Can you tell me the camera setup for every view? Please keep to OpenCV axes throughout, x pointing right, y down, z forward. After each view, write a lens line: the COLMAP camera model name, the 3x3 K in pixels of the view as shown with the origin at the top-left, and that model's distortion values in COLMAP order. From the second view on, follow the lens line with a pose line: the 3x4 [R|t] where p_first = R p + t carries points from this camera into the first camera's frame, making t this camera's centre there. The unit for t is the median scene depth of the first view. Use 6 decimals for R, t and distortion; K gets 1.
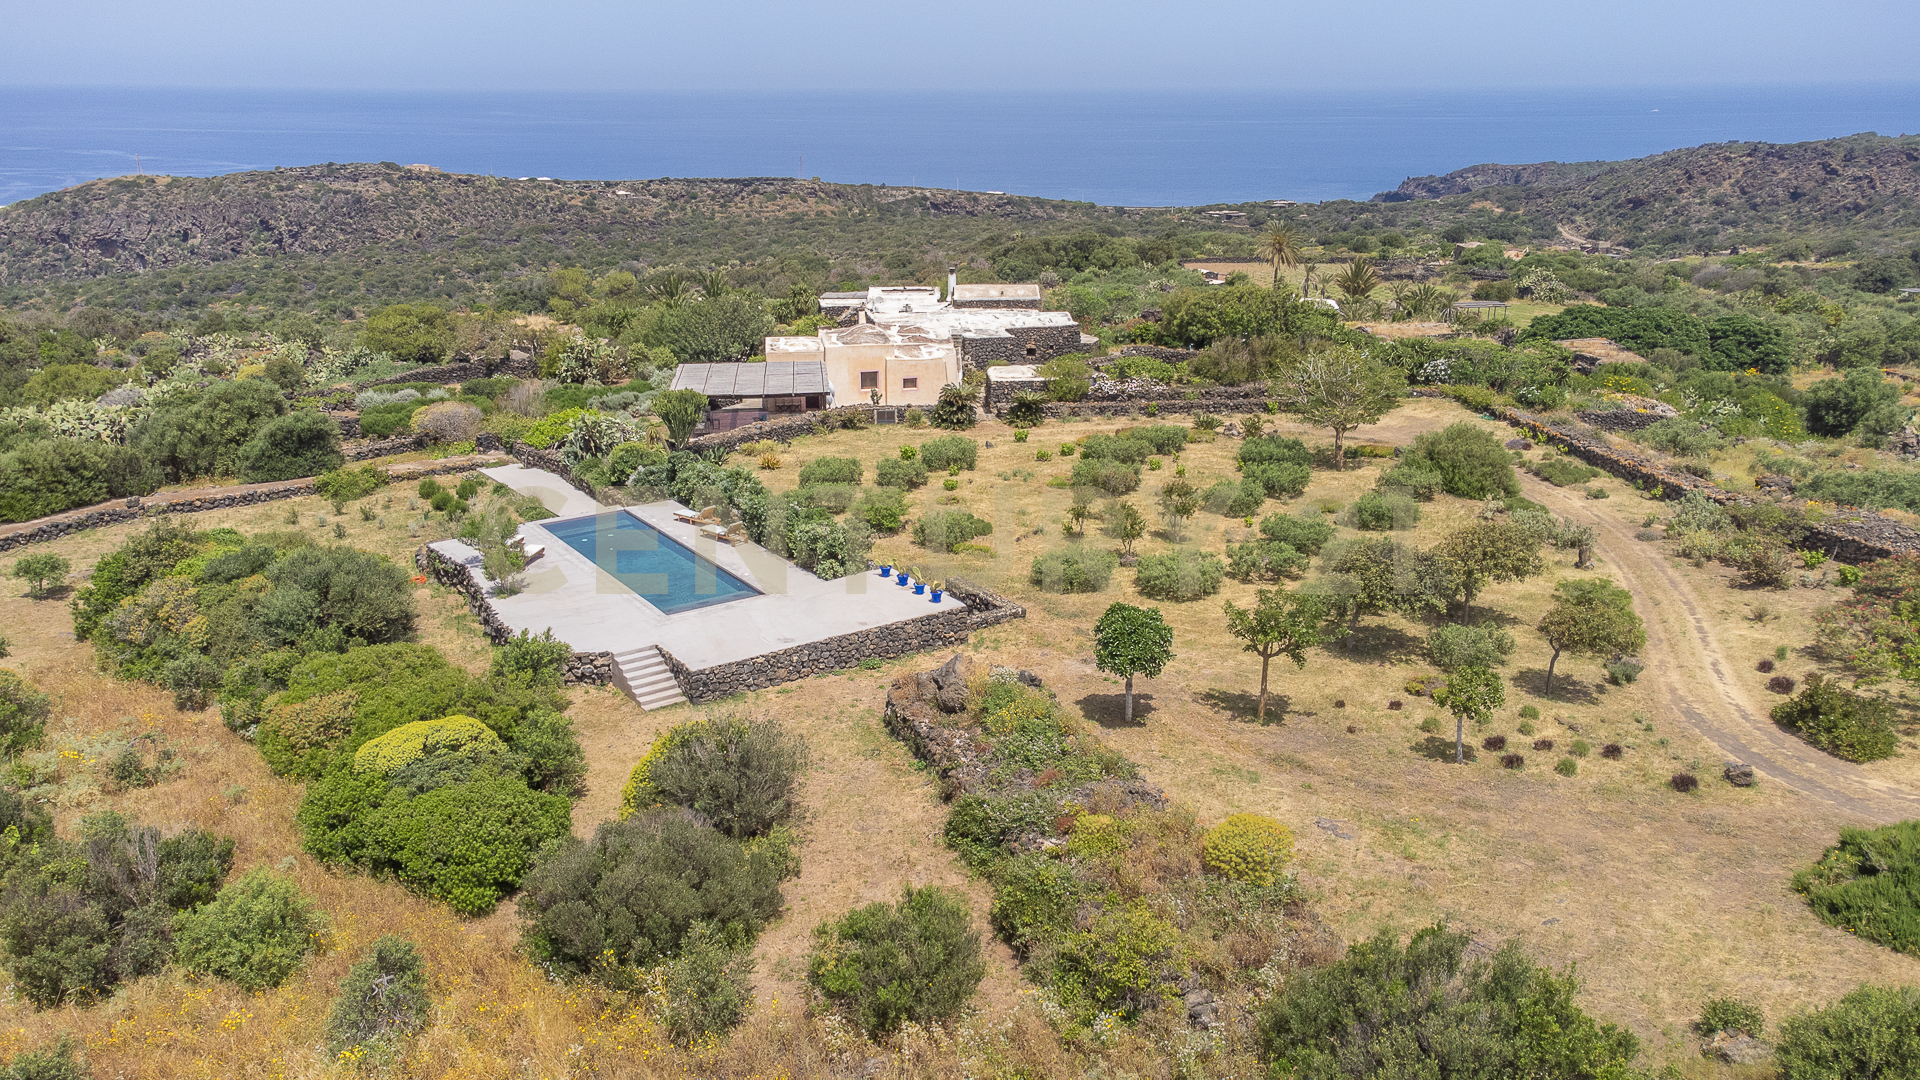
lens RADIAL K [[1434.9, 0, 958.7], [0, 1434.9, 542.1], [0, 0, 1]] dist [0.042254, 0.014144]
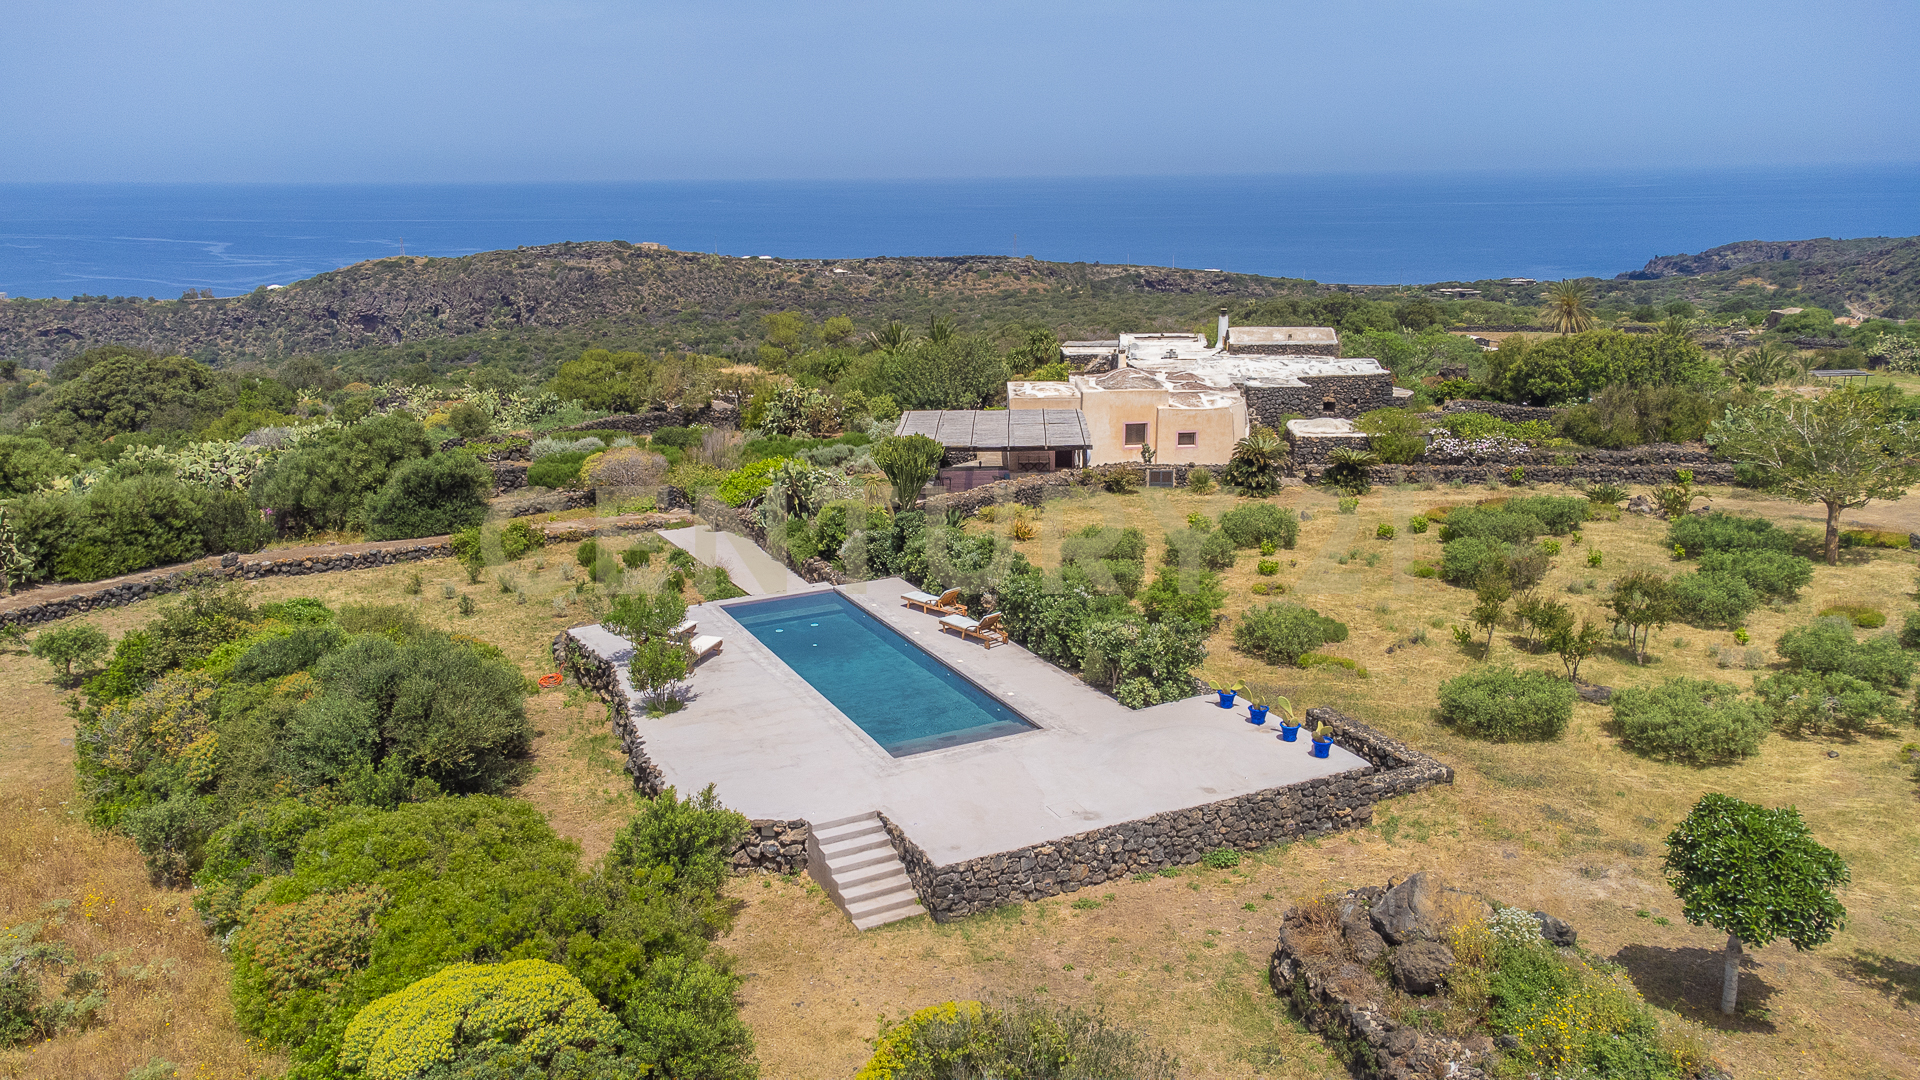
lens RADIAL K [[1434.9, 0, 951.9], [0, 1434.9, 541.0], [0, 0, 1]] dist [0.042254, 0.014144]
pose [[0.989413, 0.027123, -0.142568, -0.083069], [-0.035096, 0.997940, -0.053712, -0.011571], [0.140817, 0.058147, 0.988327, 0.340649]]
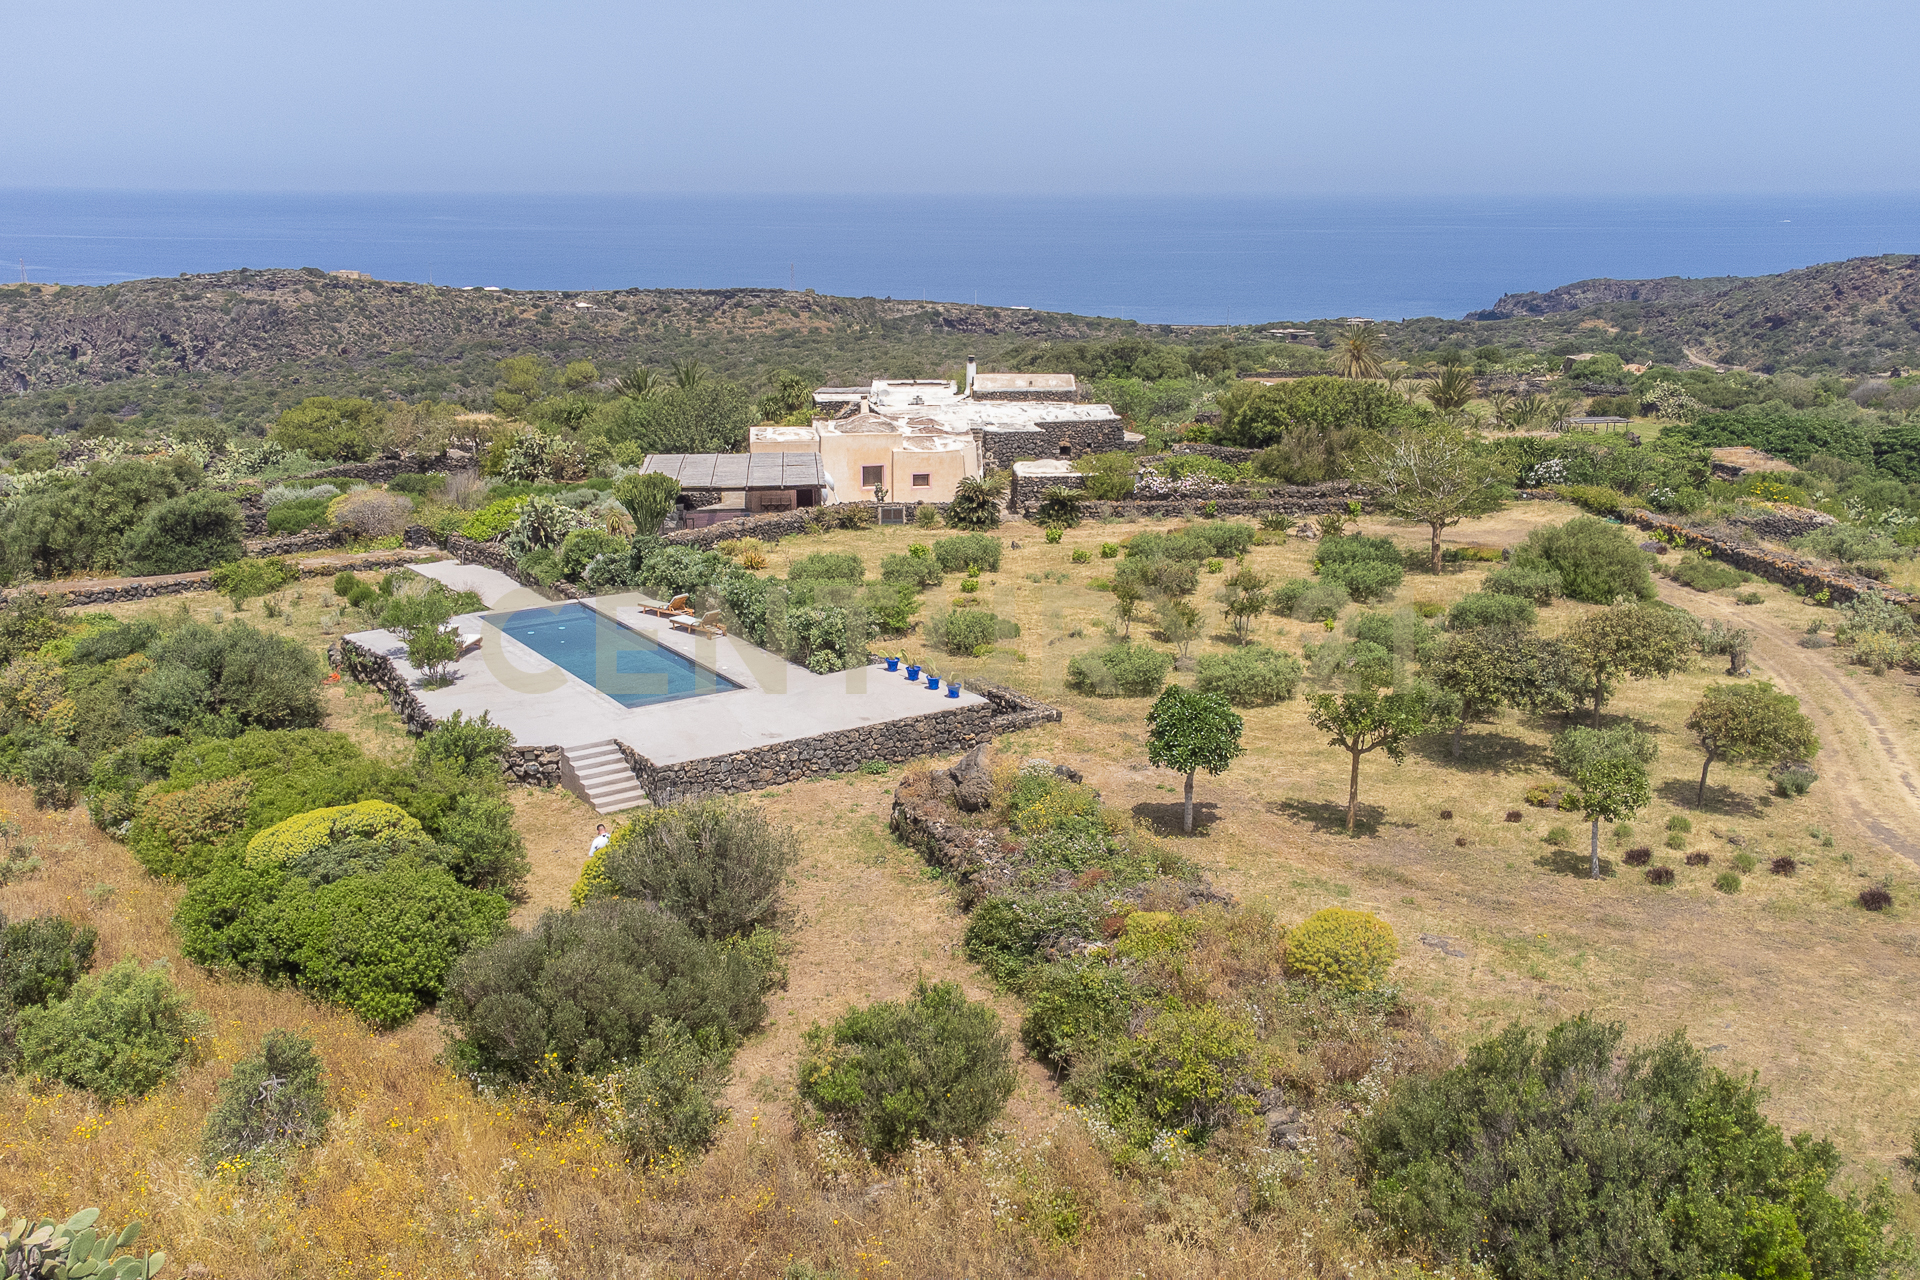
lens RADIAL K [[1700.6, 0, 957.6], [0, 1700.6, 641.3], [0, 0, 1]] dist [0.045203, 0.003061]
pose [[0.999933, 0.006198, -0.009800, -0.003701], [-0.006660, 0.998835, -0.047794, 0.053767], [0.009492, 0.047856, 0.998809, 0.019049]]
